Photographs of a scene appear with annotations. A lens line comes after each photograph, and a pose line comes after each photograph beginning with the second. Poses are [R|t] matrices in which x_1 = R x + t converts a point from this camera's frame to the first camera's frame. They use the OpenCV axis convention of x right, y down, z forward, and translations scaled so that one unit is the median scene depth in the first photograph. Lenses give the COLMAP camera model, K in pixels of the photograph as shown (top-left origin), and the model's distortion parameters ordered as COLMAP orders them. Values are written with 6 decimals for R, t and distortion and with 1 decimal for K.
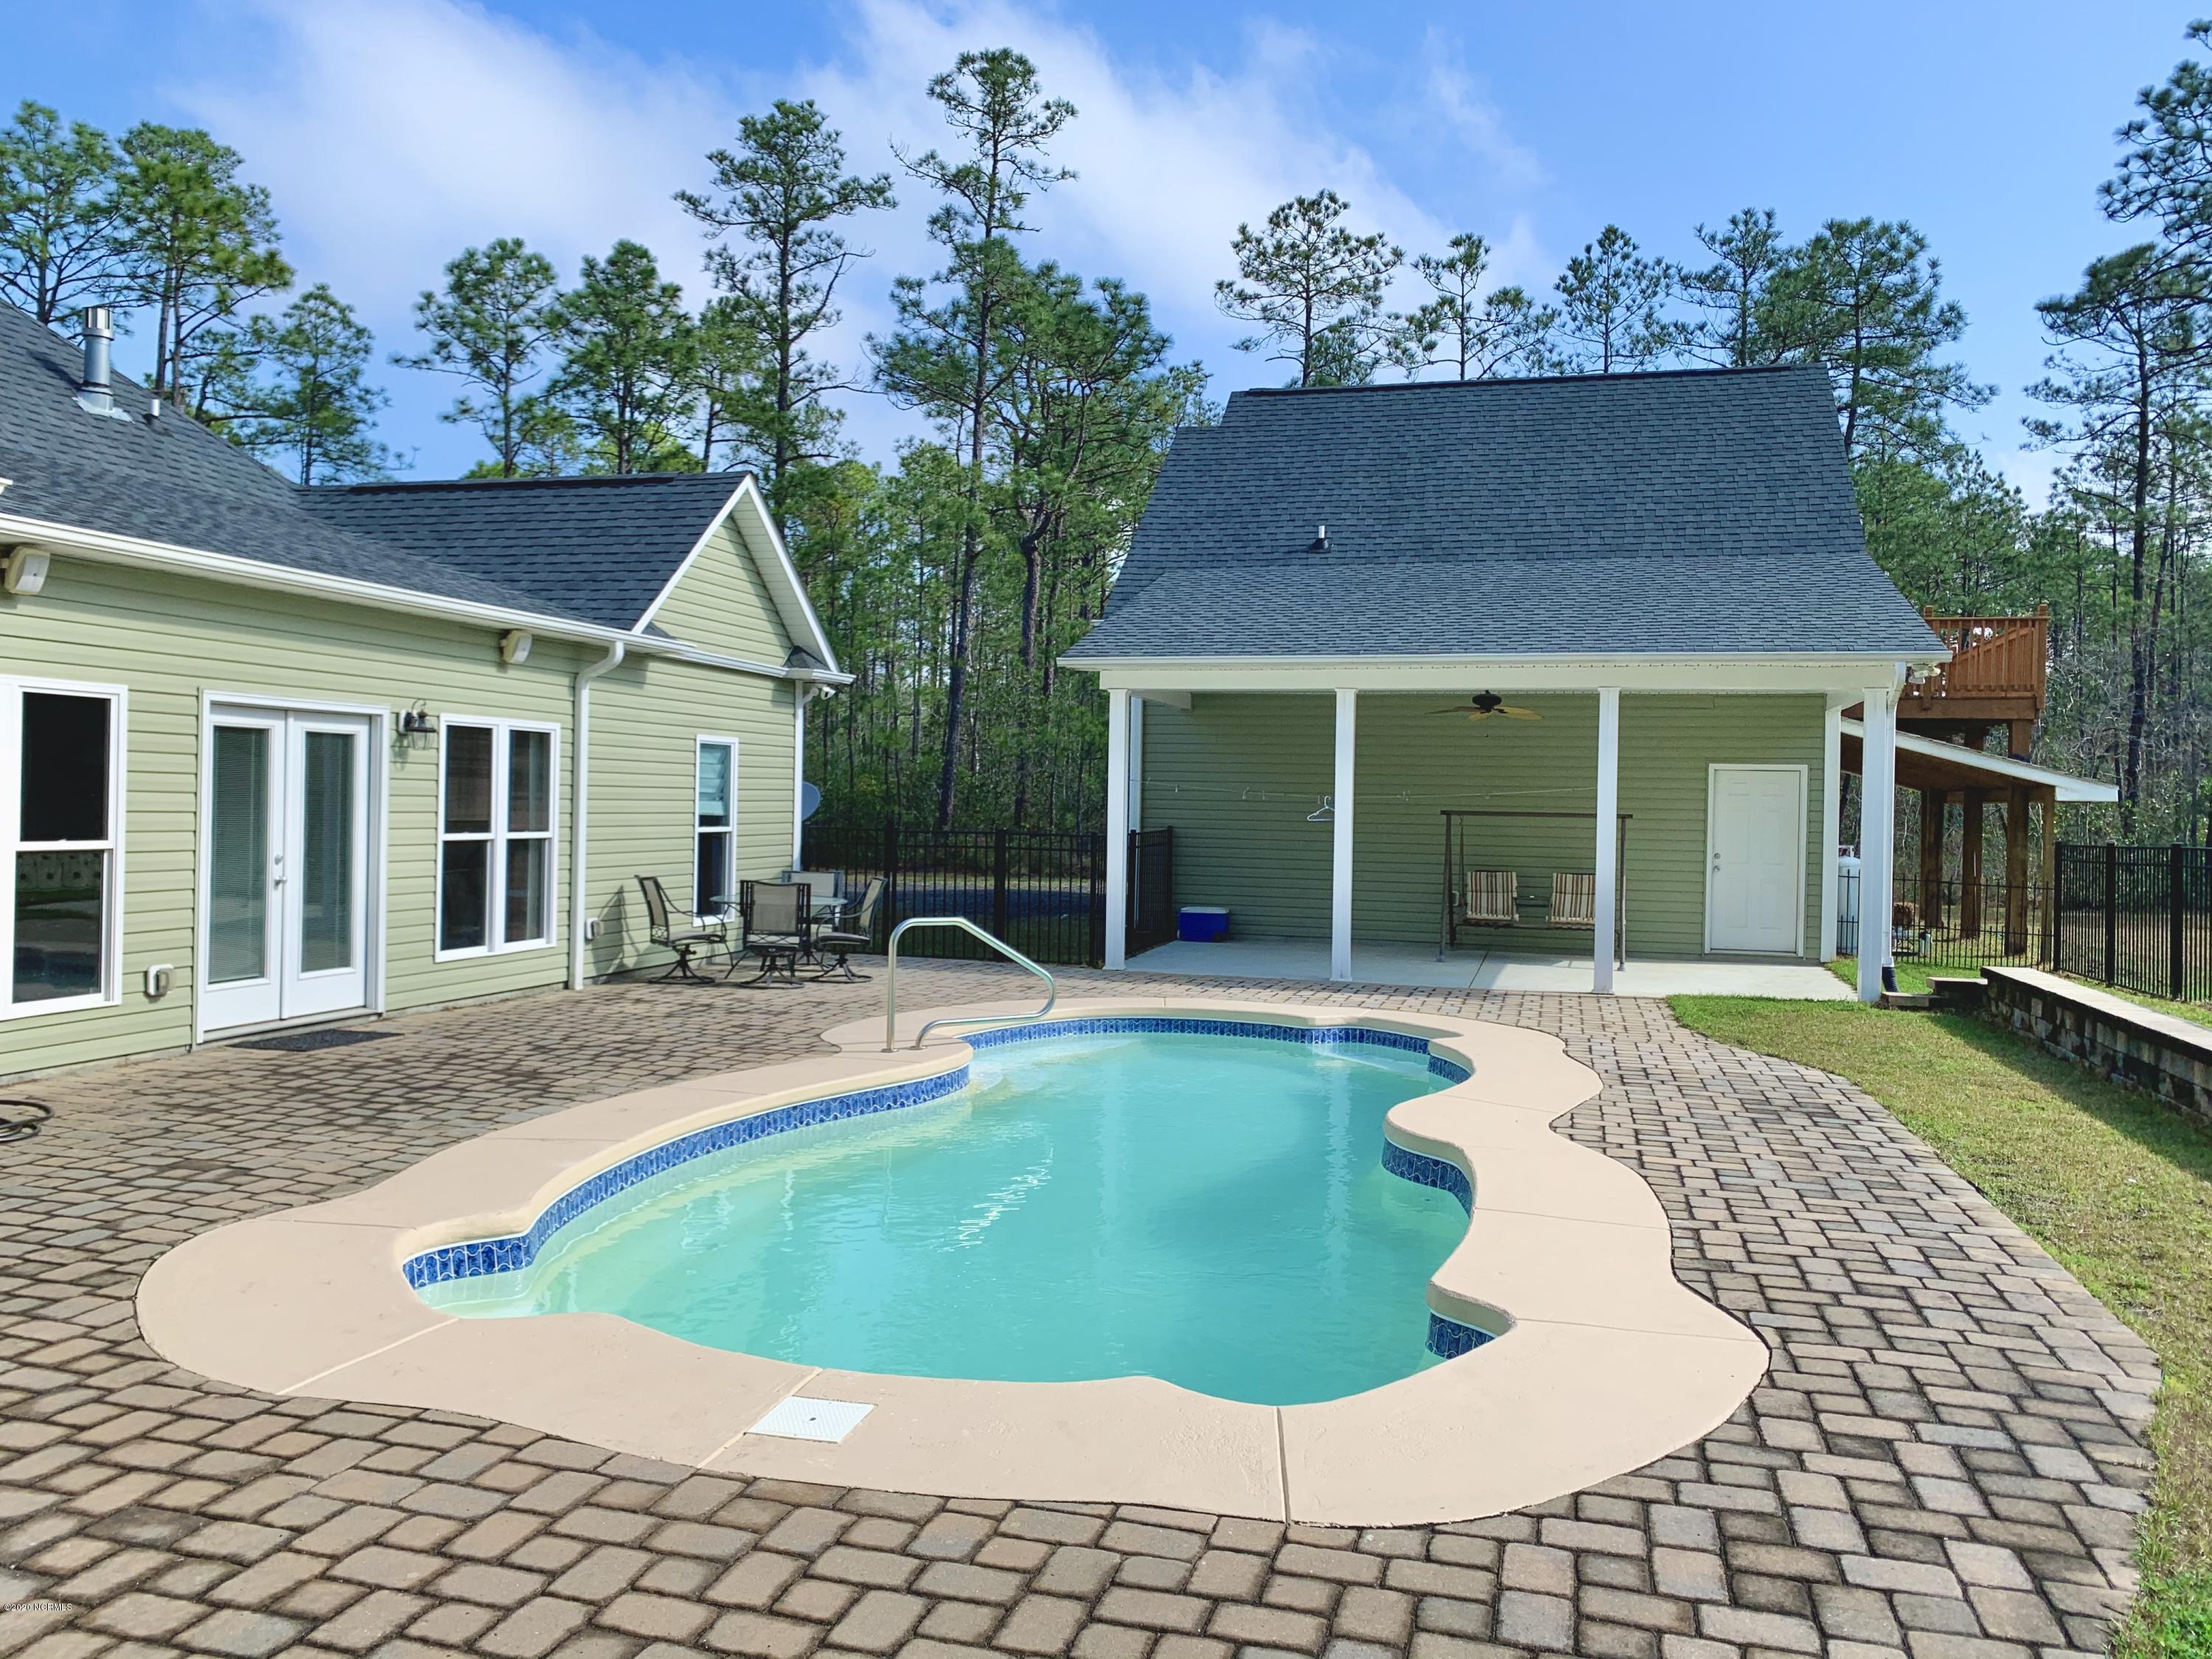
lens RADIAL K [[1670.9, 0, 1106.0], [0, 1670.9, 829.5], [0, 0, 1]] dist [0.026127, -0.027765]
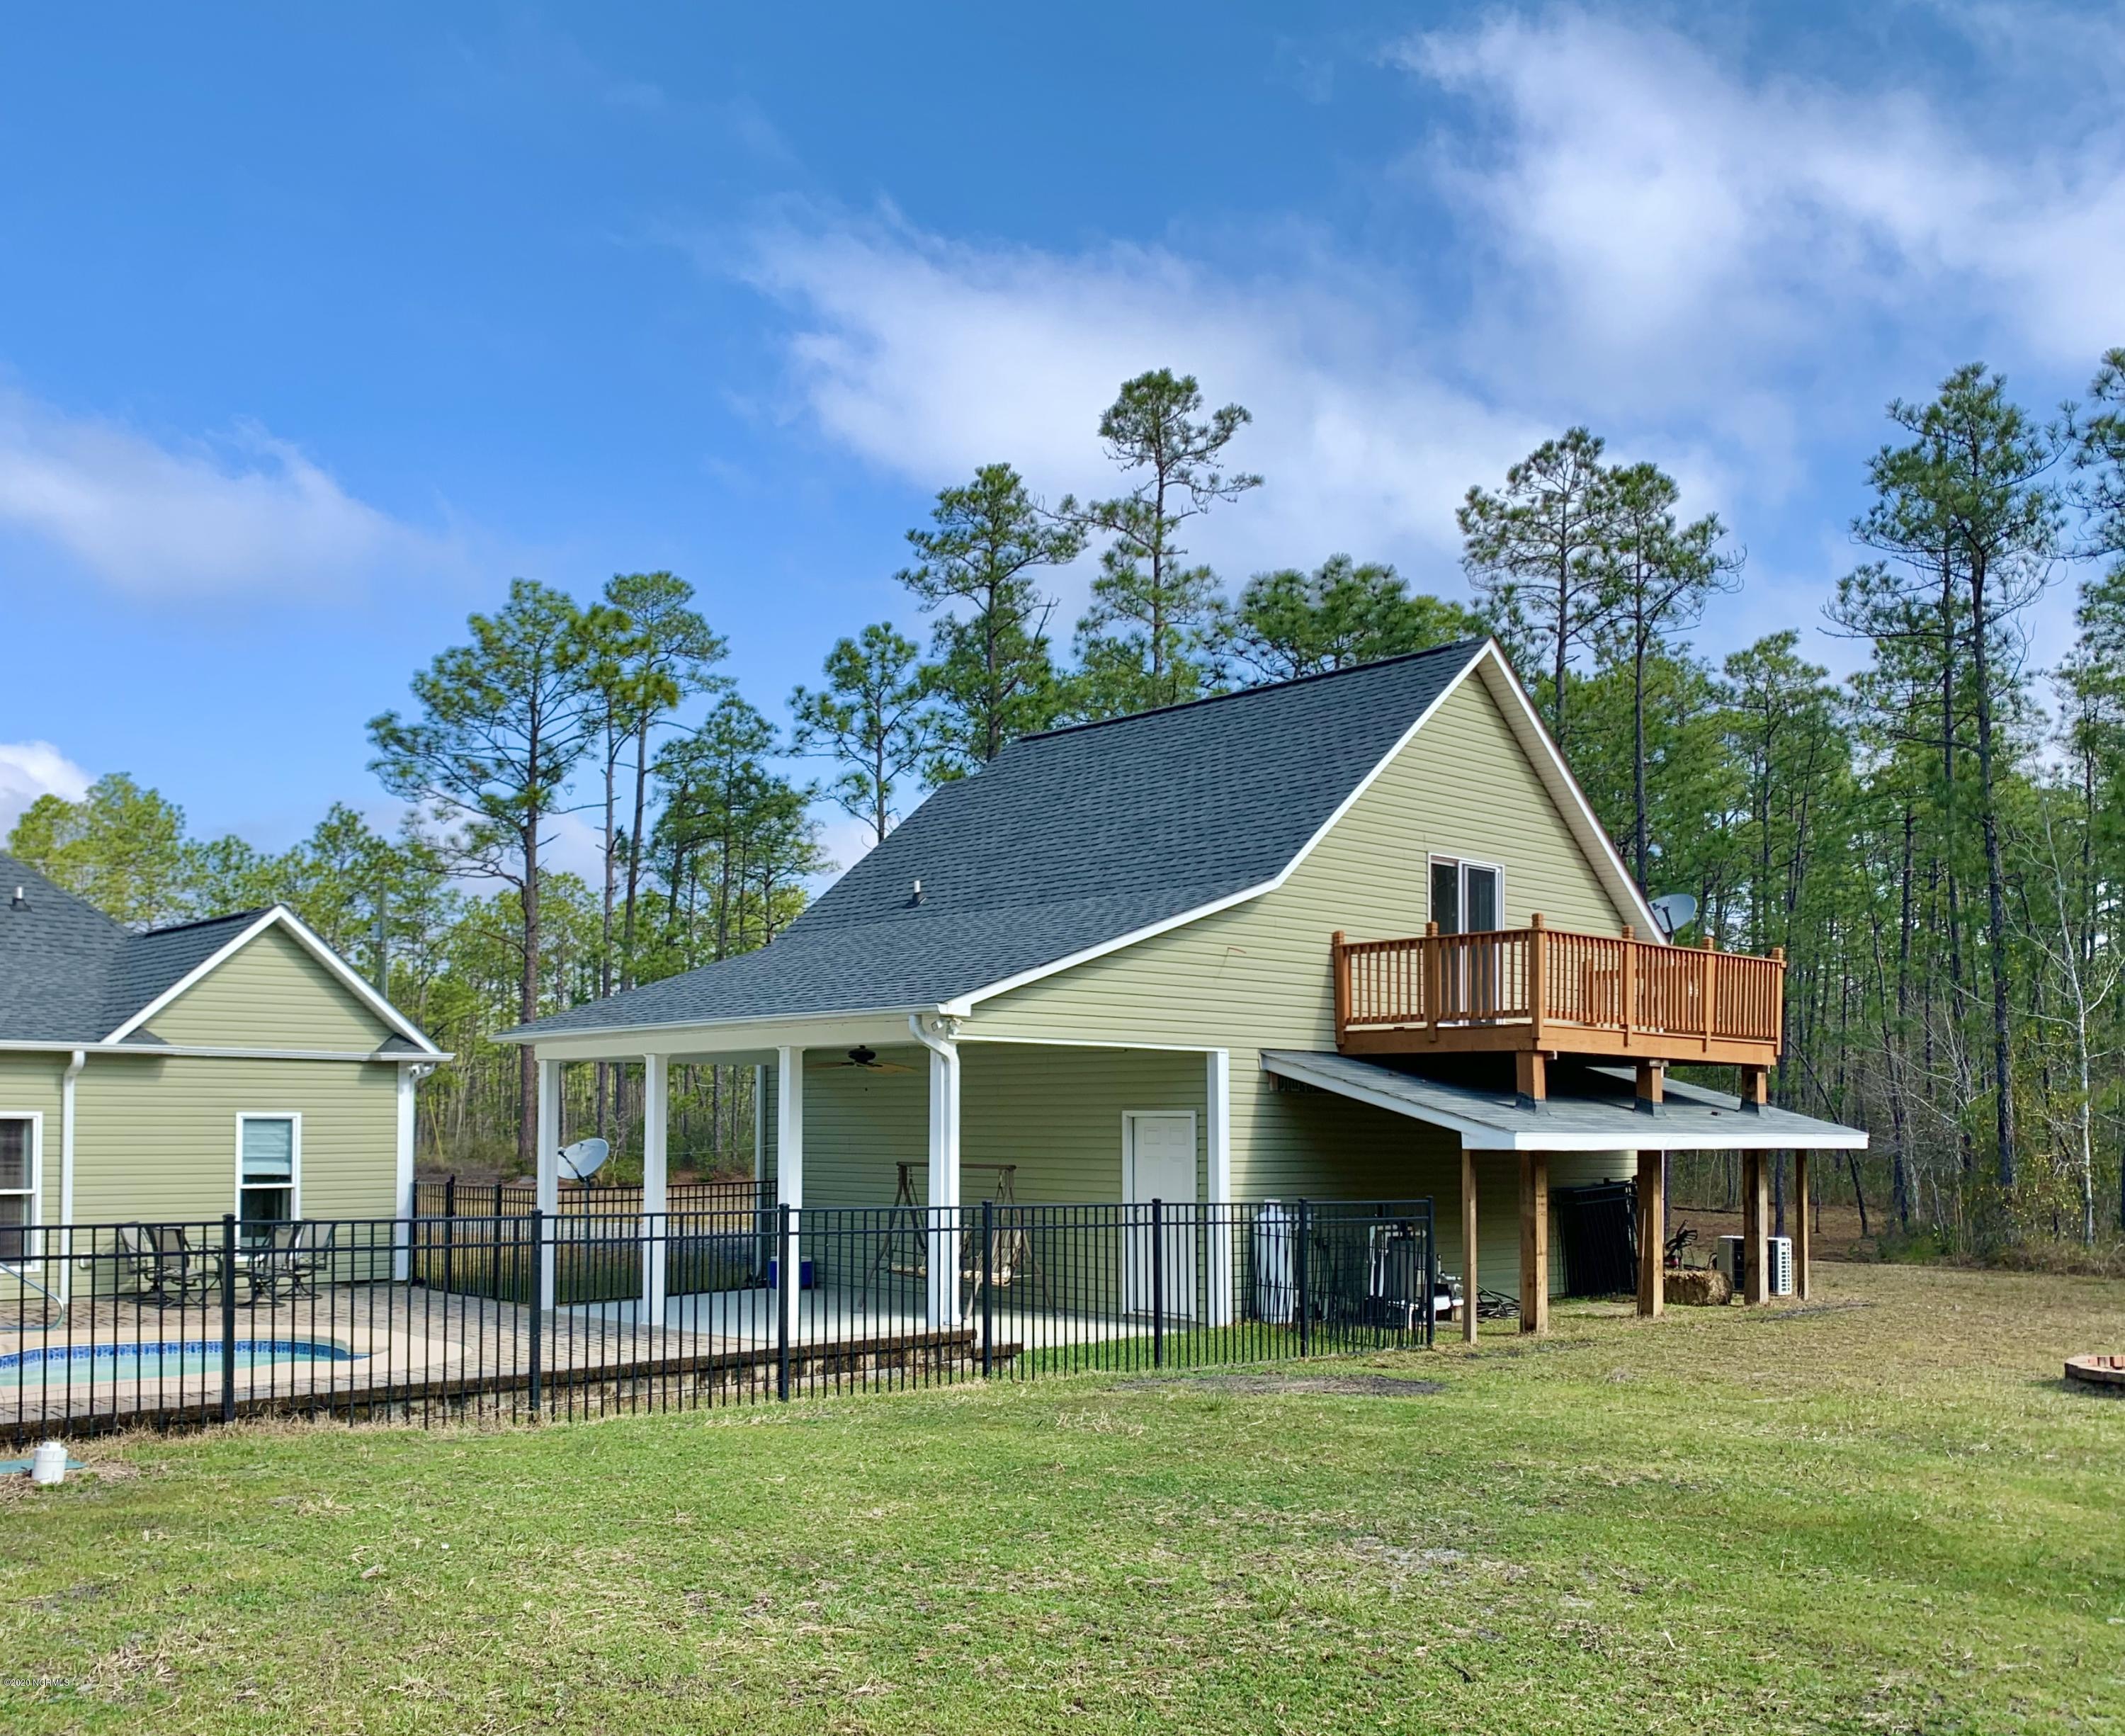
lens RADIAL K [[1889.9, 0, 961.4], [0, 1889.9, 1054.1], [0, 0, 1]] dist [0.100812, -0.284295]
pose [[0.843213, -0.036773, -0.536320, 1.071709], [0.004854, 0.998138, -0.060807, -0.009547], [0.537557, 0.048670, 0.841822, 0.068032]]
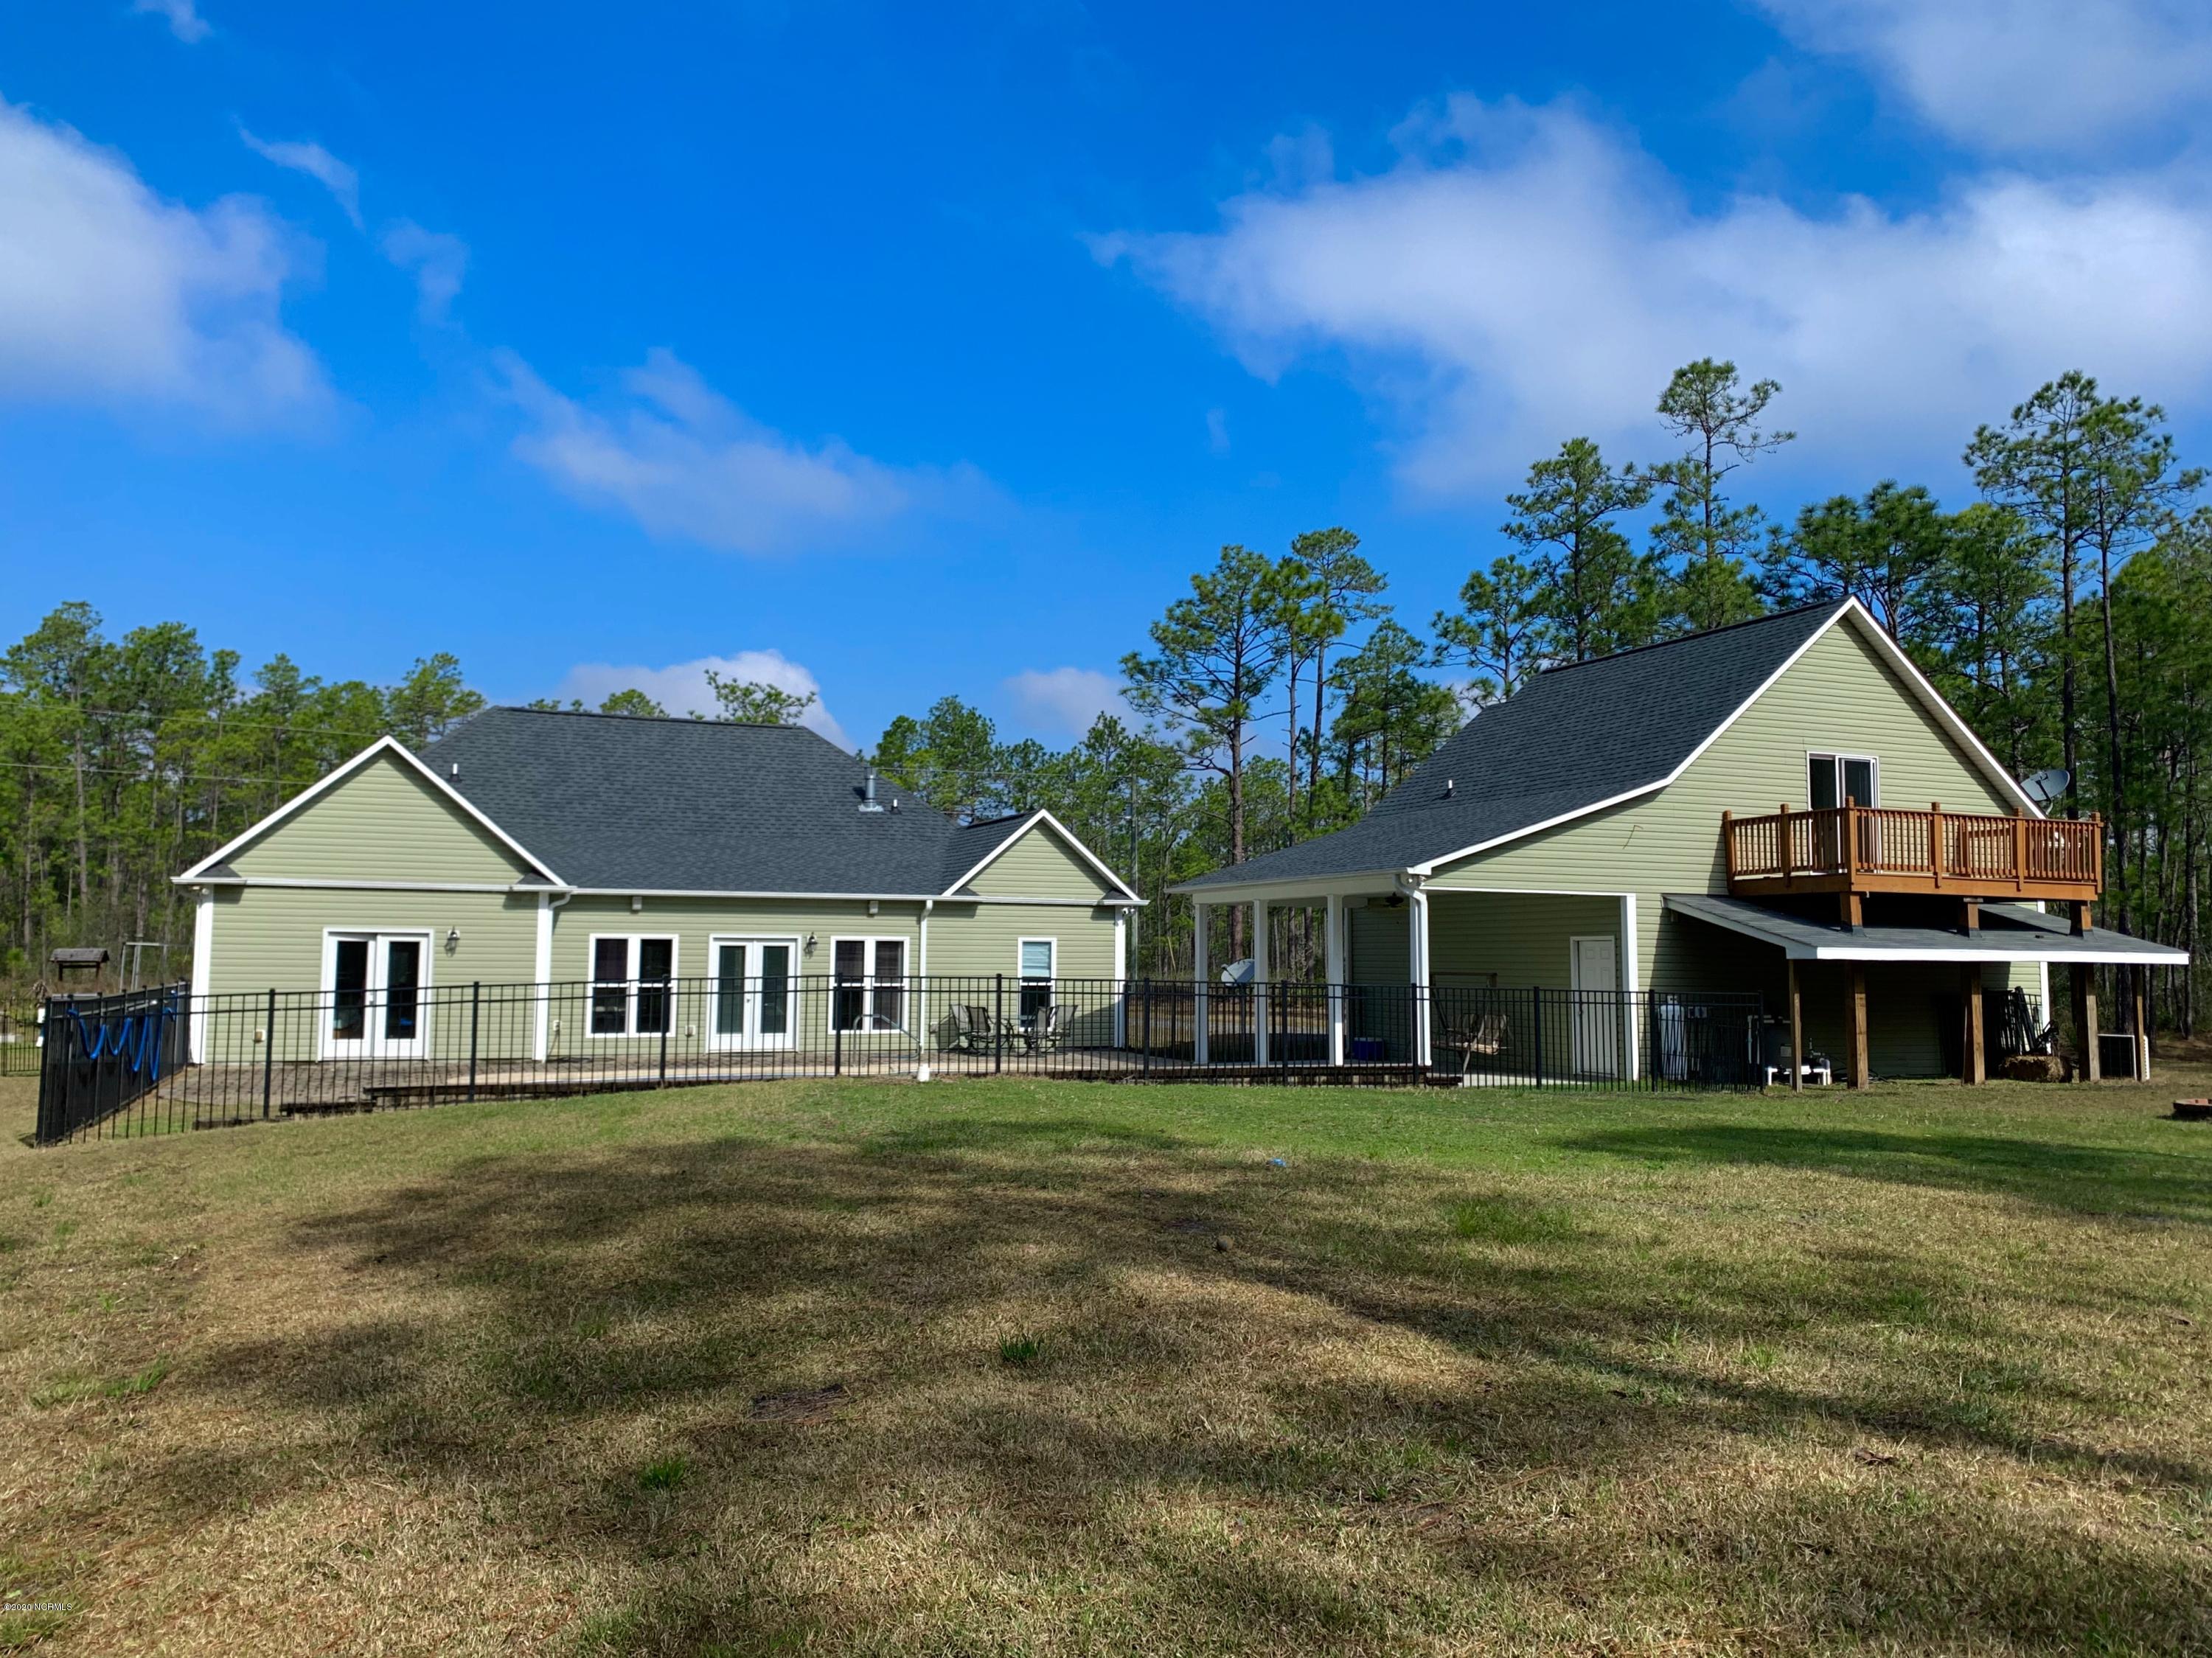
lens RADIAL K [[1670.7, 0, 1106.0], [0, 1670.7, 829.0], [0, 0, 1]] dist [0.026127, -0.027765]
pose [[0.628384, -0.077053, -0.774078, 1.507127], [-0.007342, 0.994450, -0.104949, 0.026303], [0.777869, 0.071632, 0.624331, -0.222042]]
